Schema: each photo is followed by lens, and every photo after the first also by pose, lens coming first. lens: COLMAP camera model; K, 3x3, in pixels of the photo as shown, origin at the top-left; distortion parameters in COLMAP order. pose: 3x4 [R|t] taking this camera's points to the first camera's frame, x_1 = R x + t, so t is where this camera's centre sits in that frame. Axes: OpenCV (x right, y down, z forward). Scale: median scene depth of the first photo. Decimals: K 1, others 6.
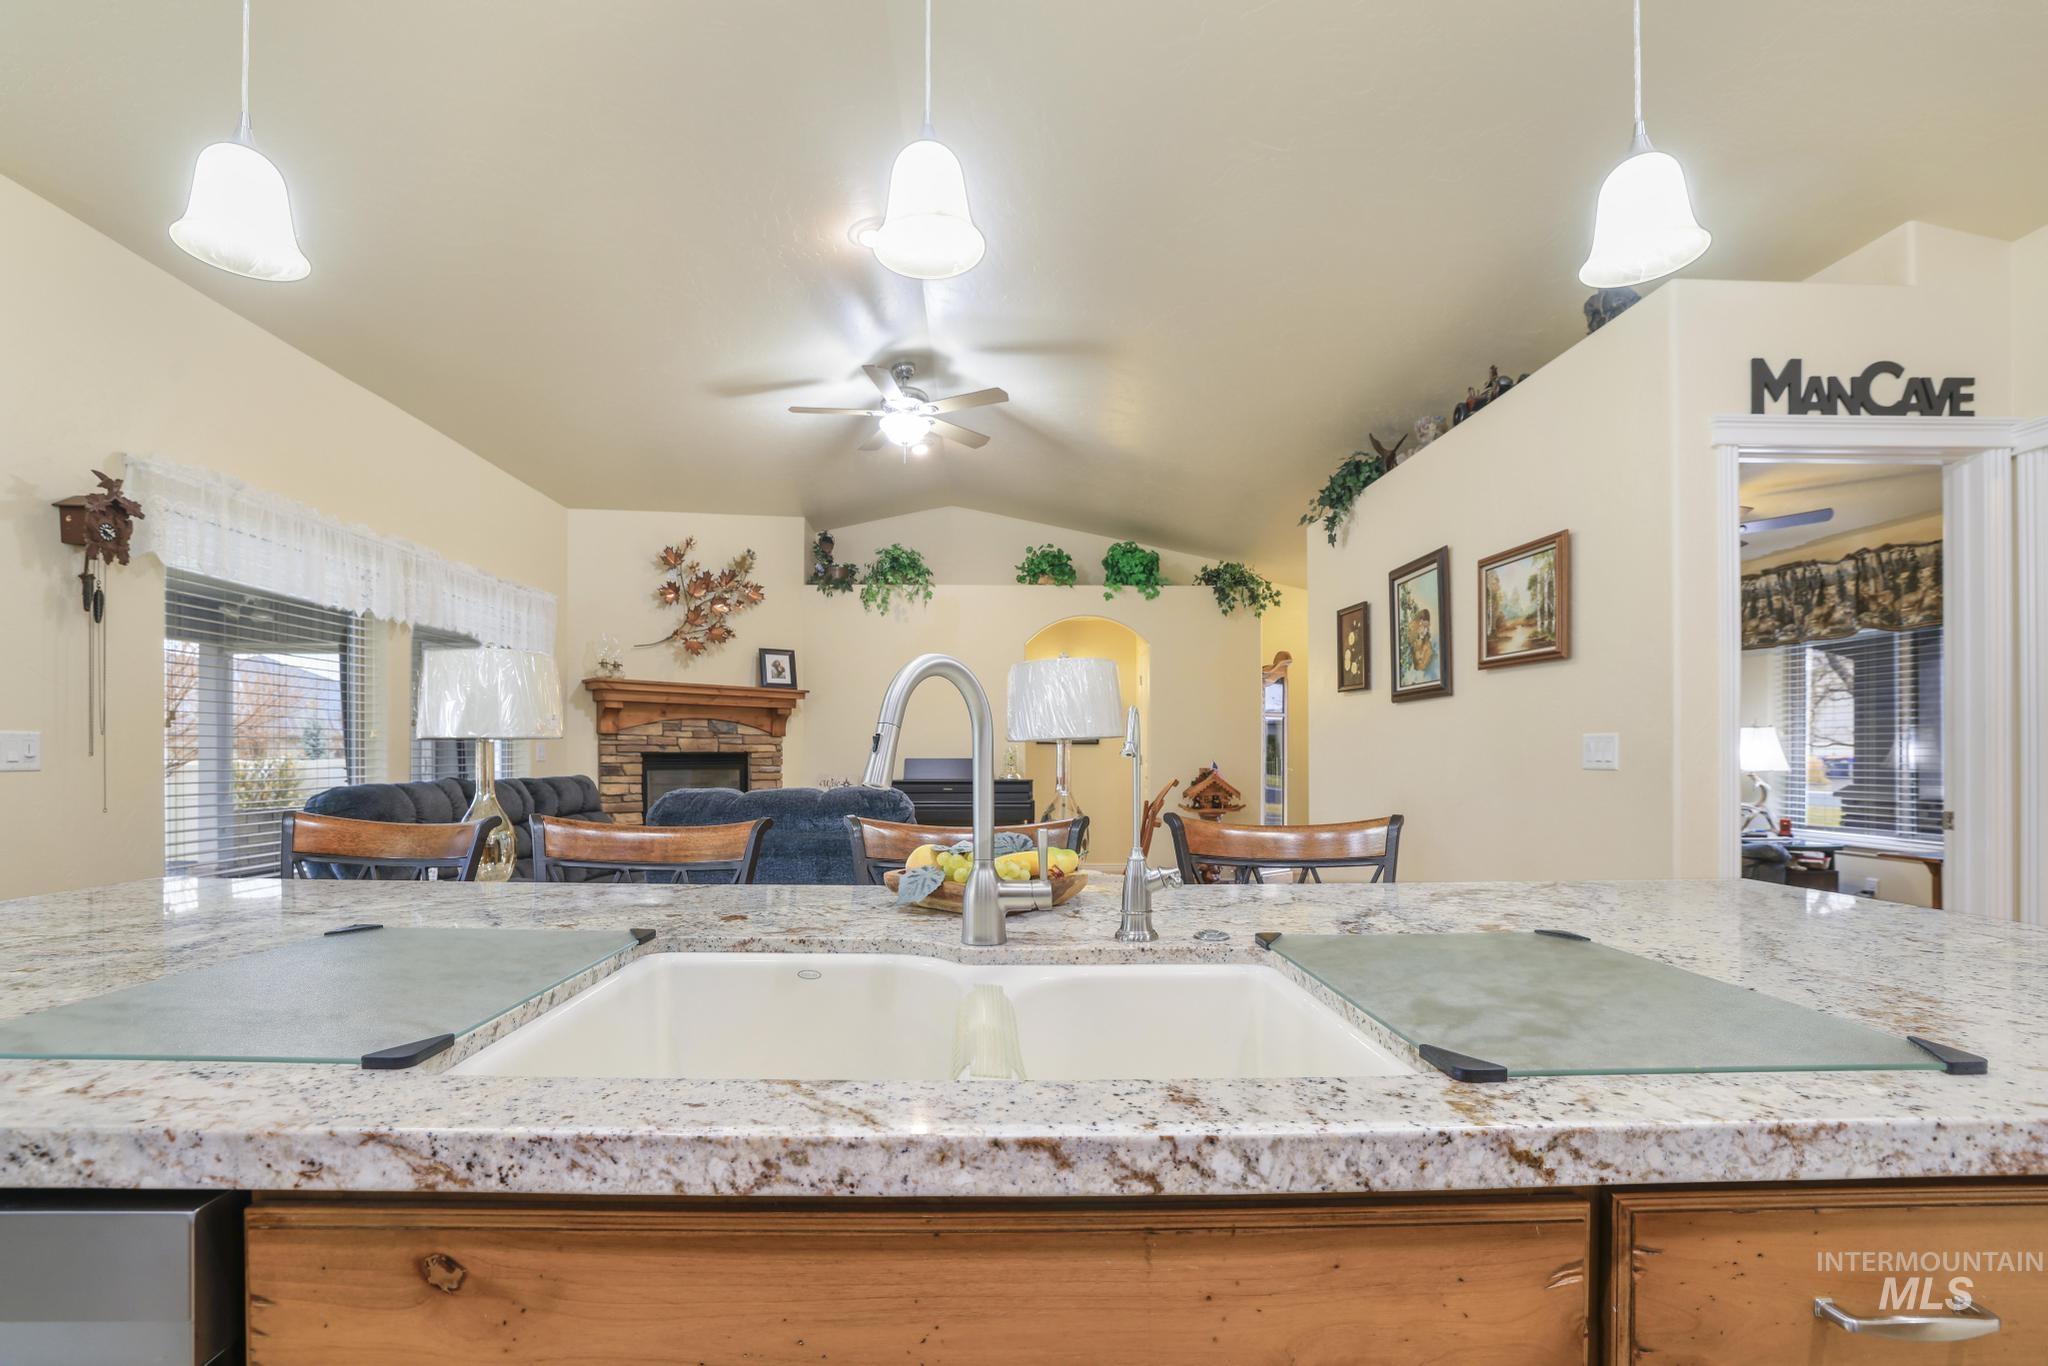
lens RADIAL K [[933.7, 0, 1022.0], [0, 933.7, 760.5], [0, 0, 1]] dist [-0.053947, 0.020035]
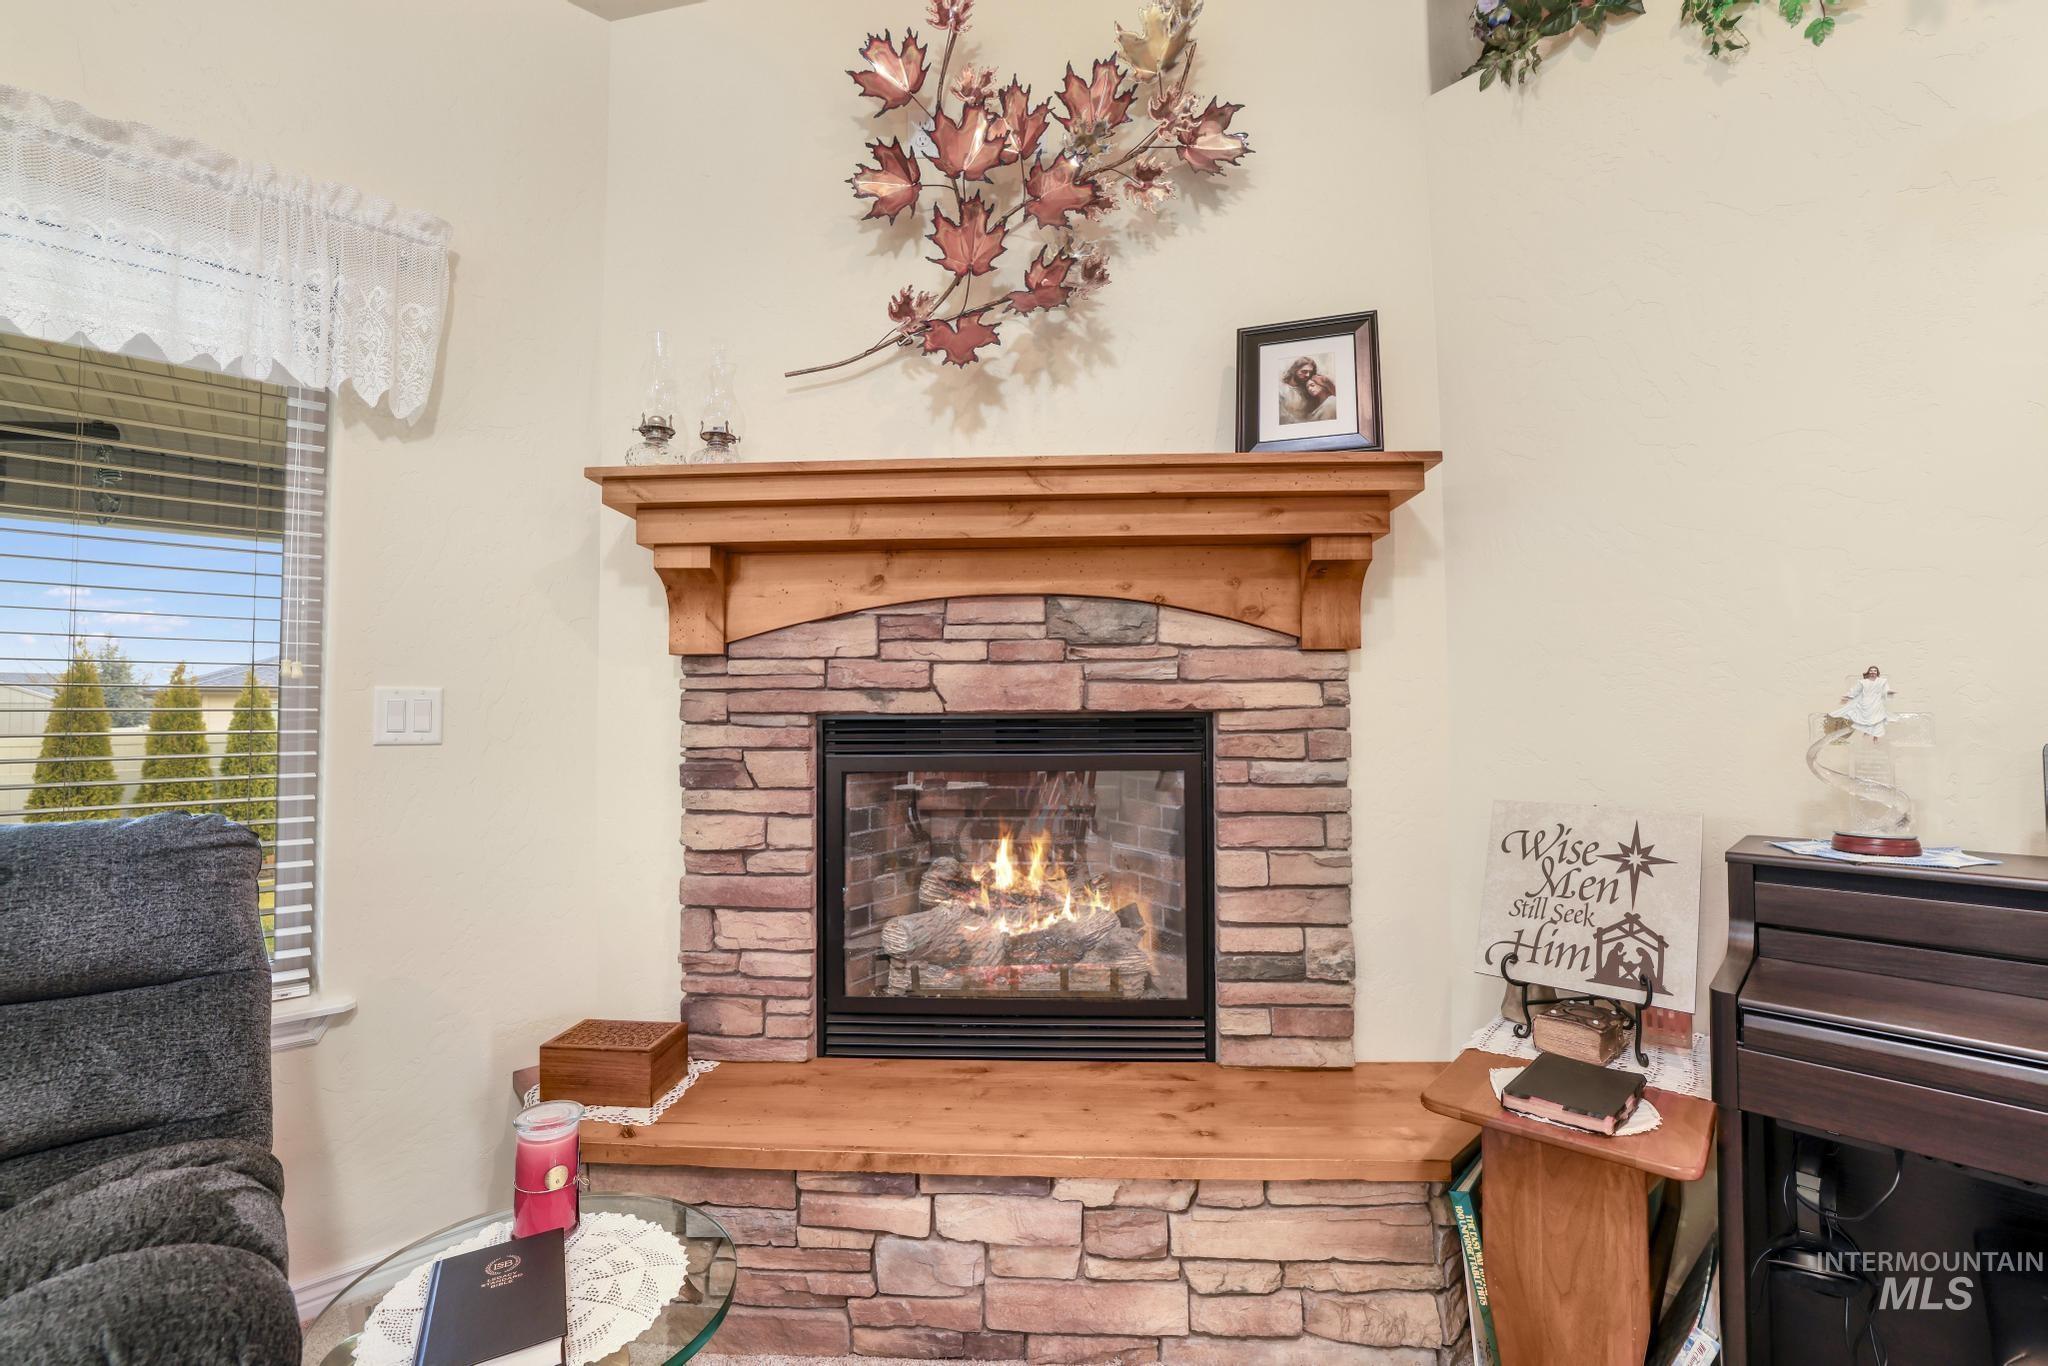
lens RADIAL K [[892.0, 0, 995.0], [0, 892.0, 679.7], [0, 0, 1]] dist [-0.052260, 0.020017]
pose [[0.645797, -0.032468, -0.762818, -0.137413], [0.001130, 0.999135, -0.041569, -0.007244], [0.763508, 0.025983, 0.645275, 0.799220]]
